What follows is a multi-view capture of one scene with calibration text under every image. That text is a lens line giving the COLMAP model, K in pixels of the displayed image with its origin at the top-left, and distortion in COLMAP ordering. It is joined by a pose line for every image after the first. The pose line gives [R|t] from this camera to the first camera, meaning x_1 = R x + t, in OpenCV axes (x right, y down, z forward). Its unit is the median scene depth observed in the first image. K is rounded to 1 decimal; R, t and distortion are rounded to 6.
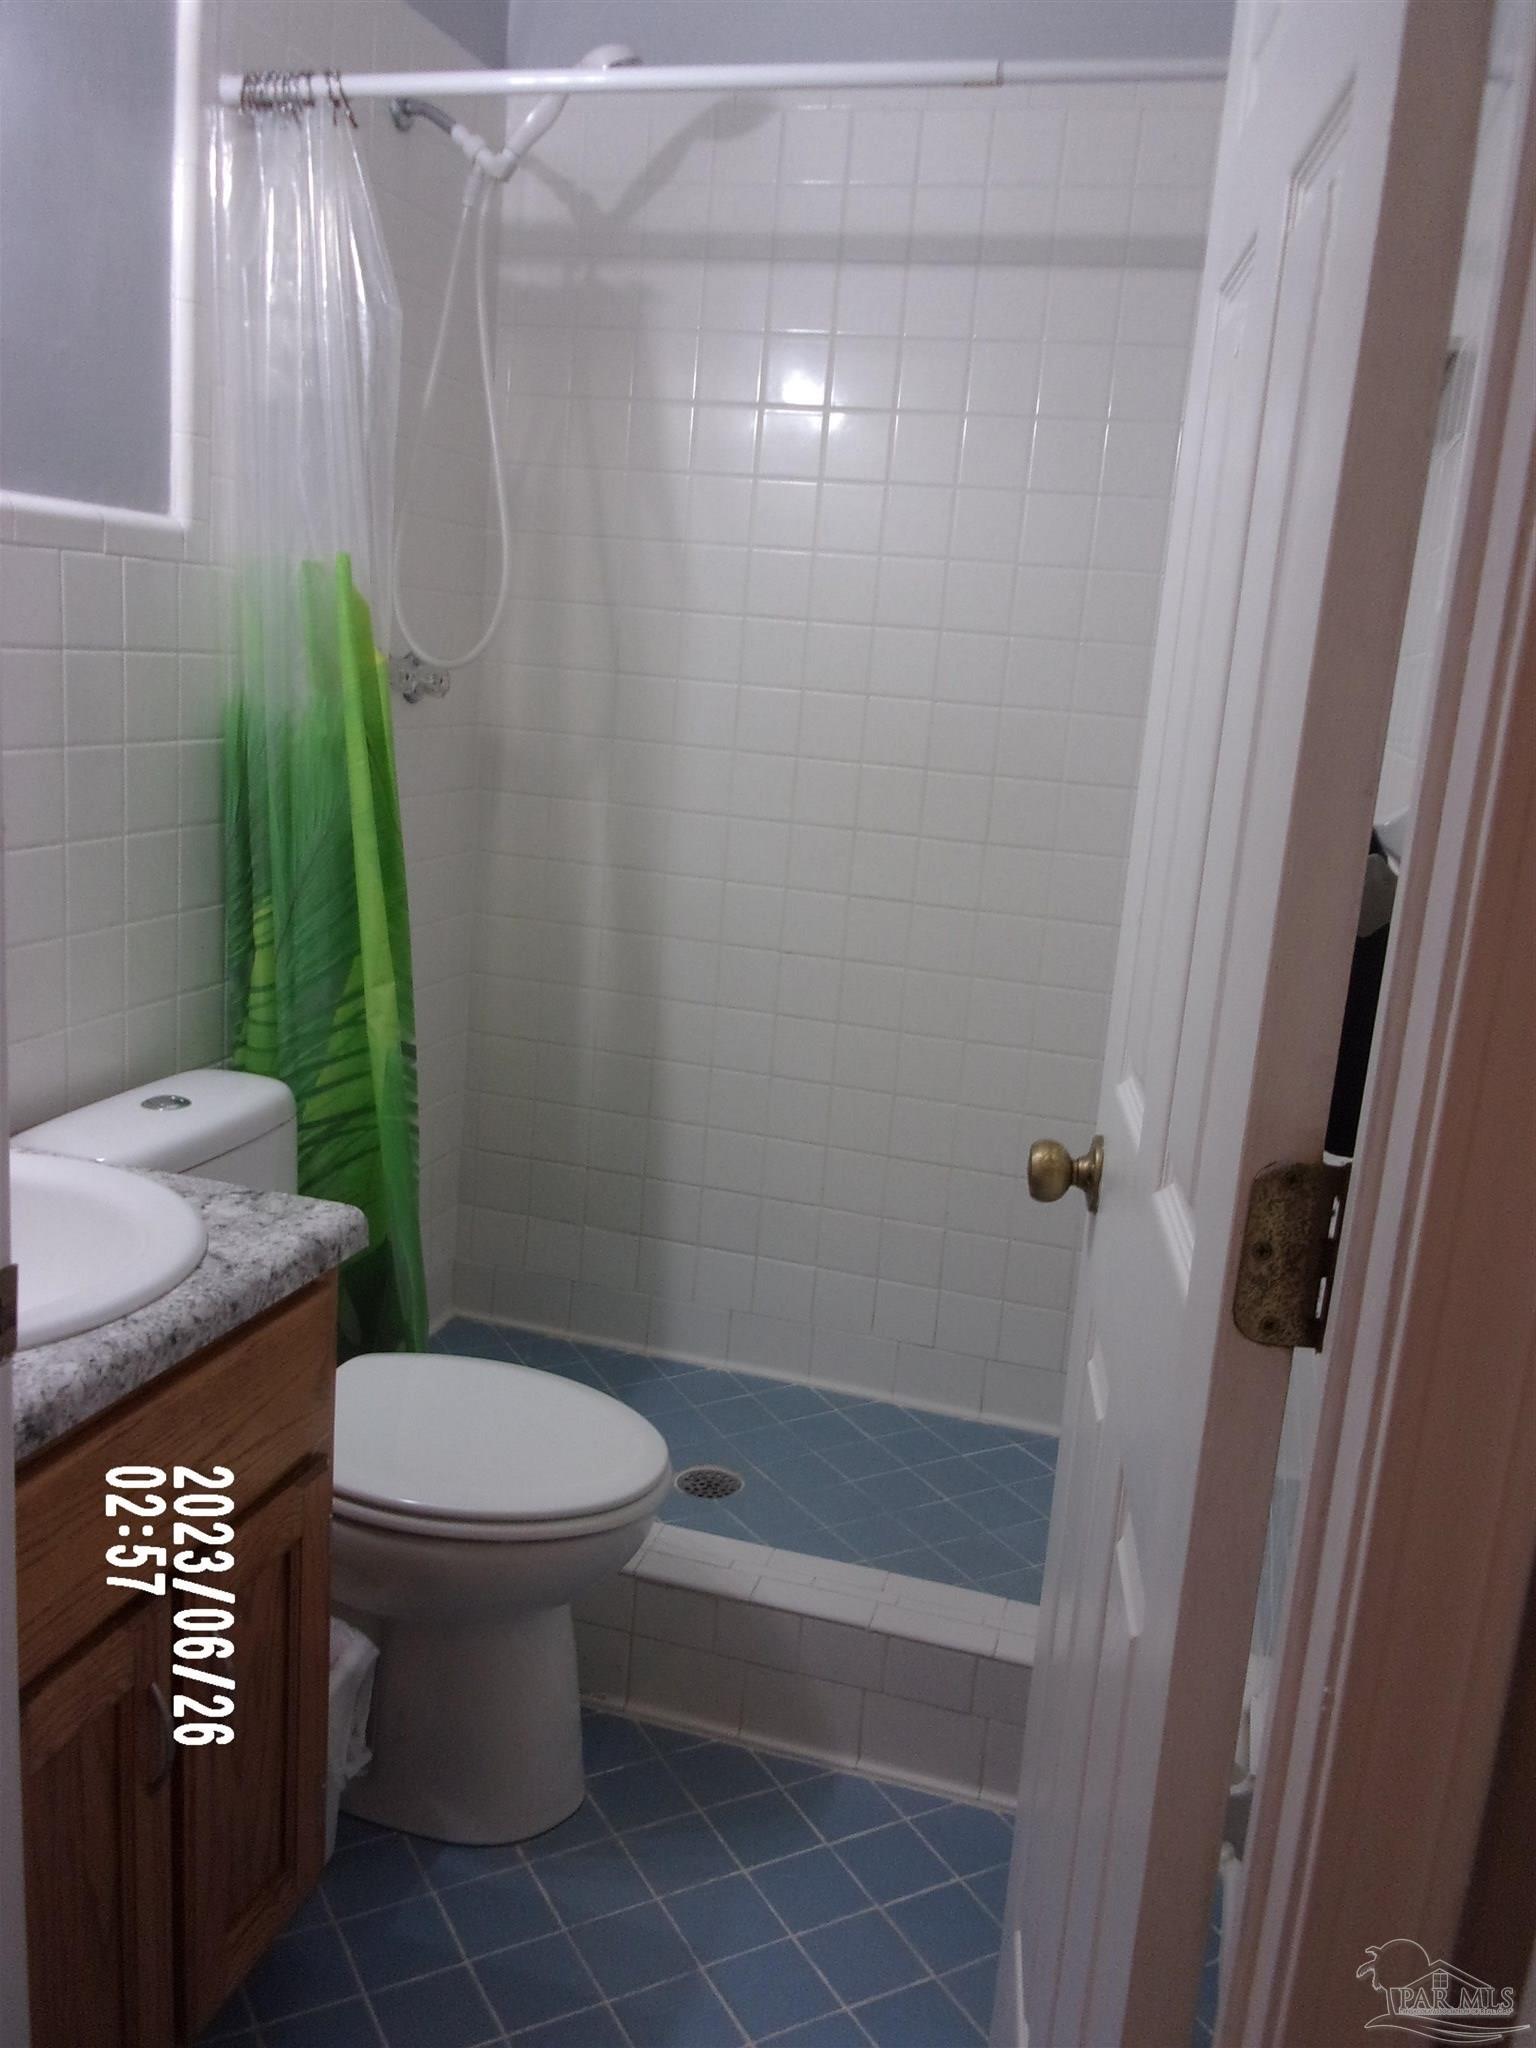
lens RADIAL K [[1695.5, 0, 766.8], [0, 1695.5, 1029.4], [0, 0, 1]] dist [0.002145, 0.000463]
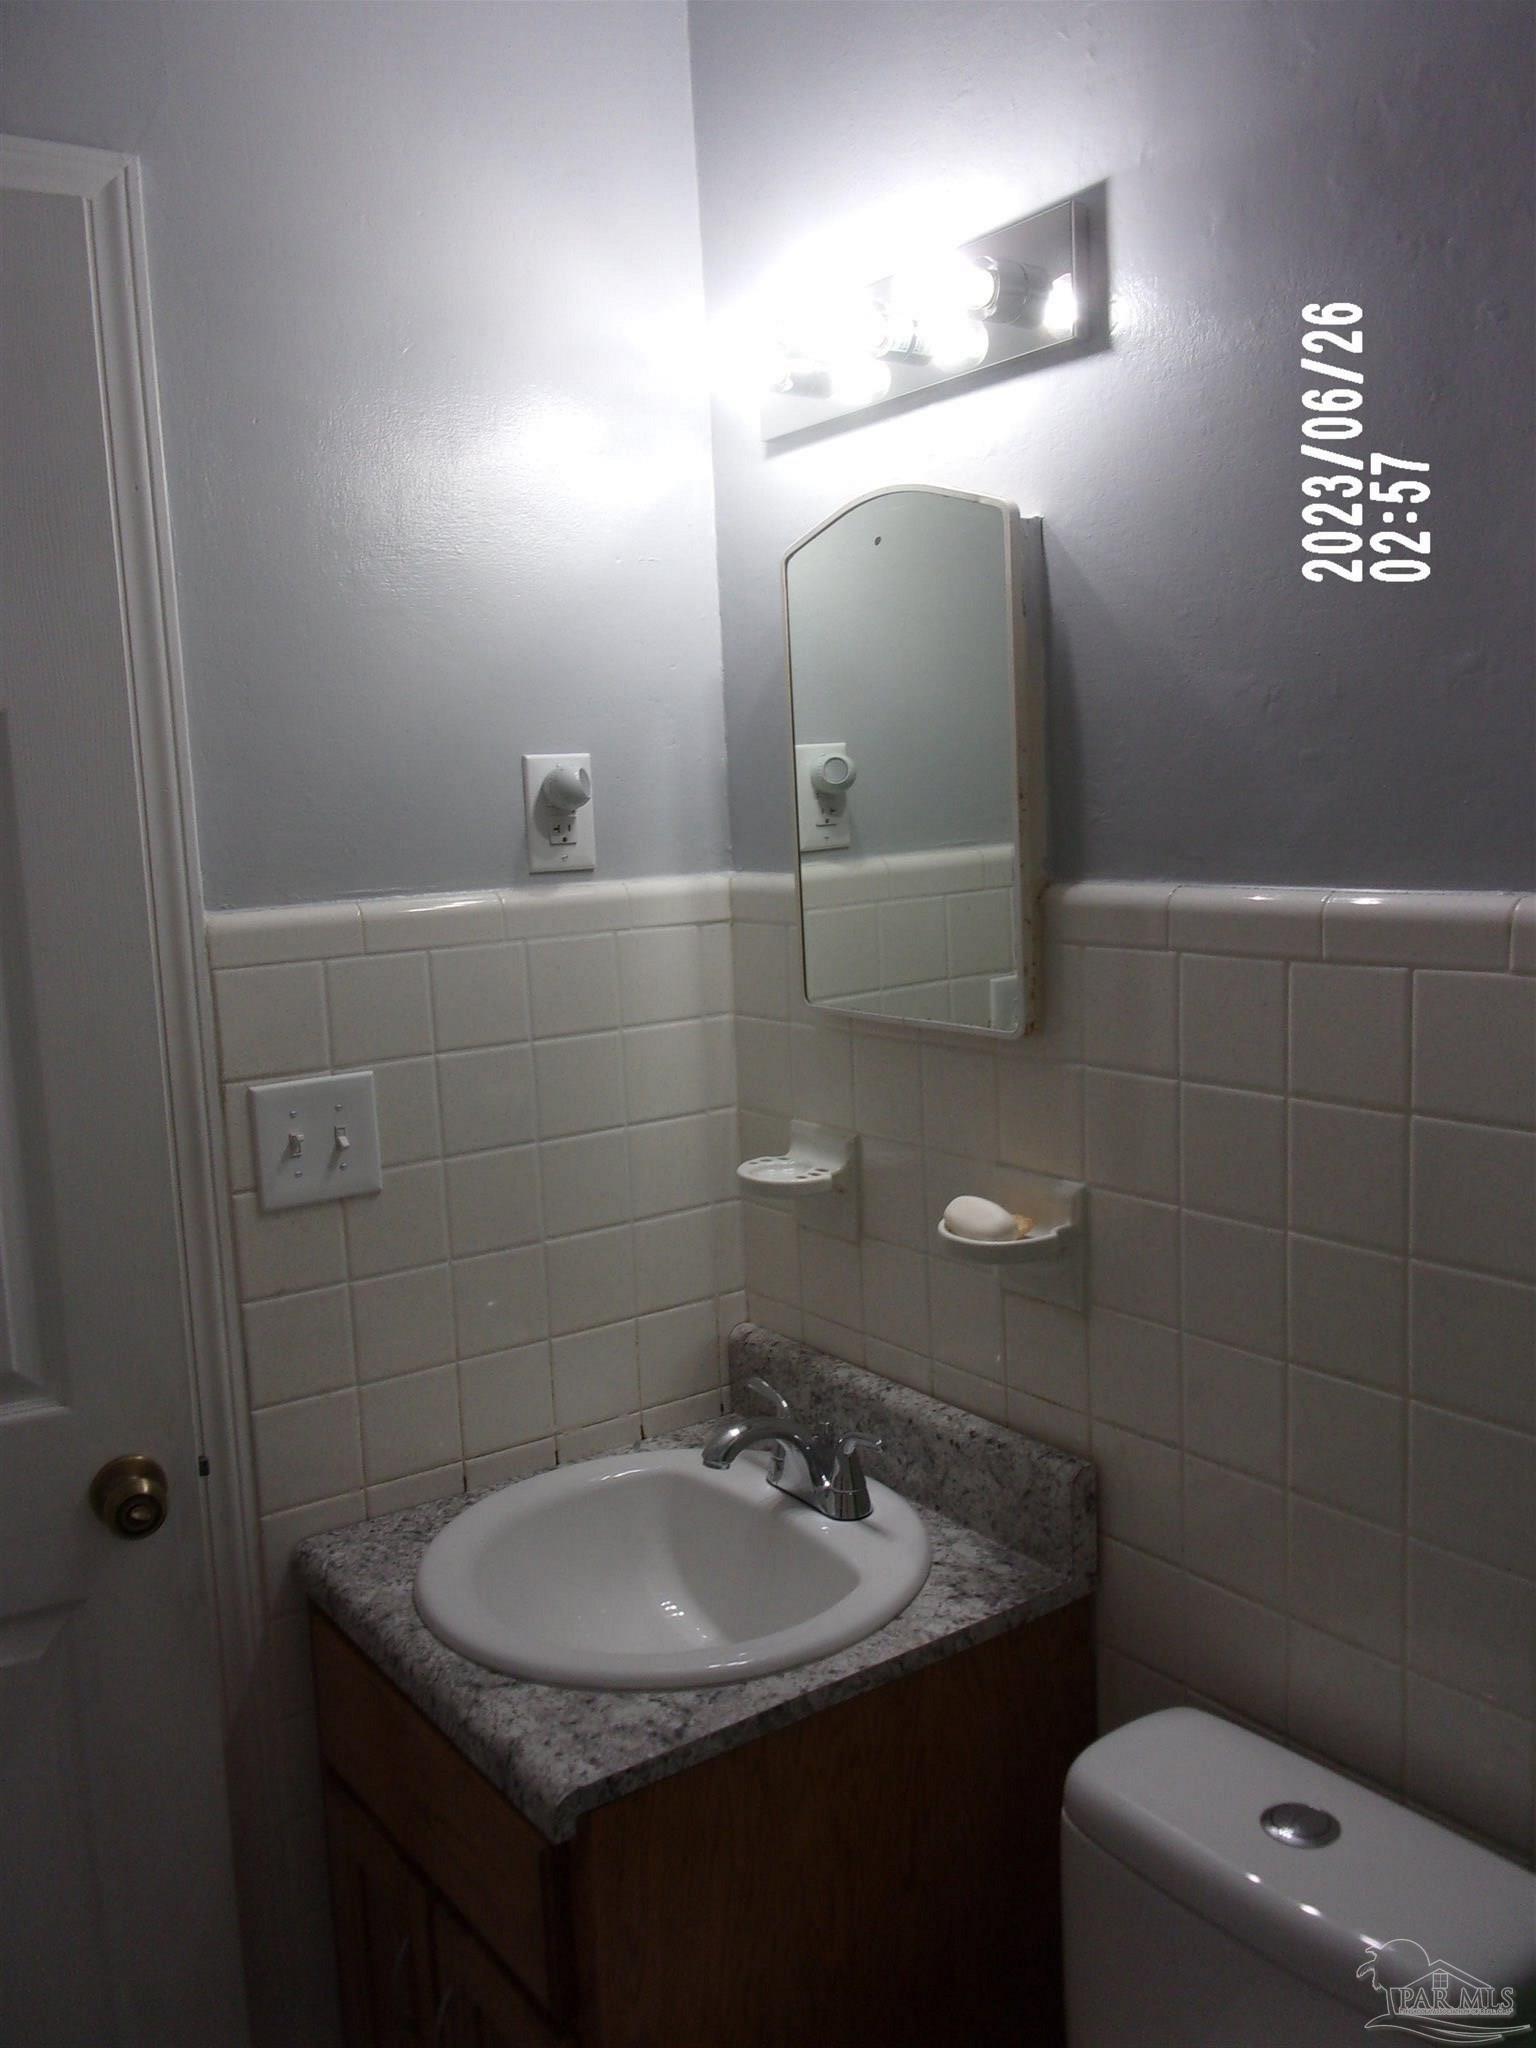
lens RADIAL K [[1695.5, 0, 771.7], [0, 1695.5, 1018.8], [0, 0, 1]] dist [0.002145, 0.000463]
pose [[-0.616802, 0.060326, -0.784804, 0.320158], [-0.176272, 0.961148, 0.212419, -0.455501], [0.767127, 0.269359, -0.582204, 1.517508]]
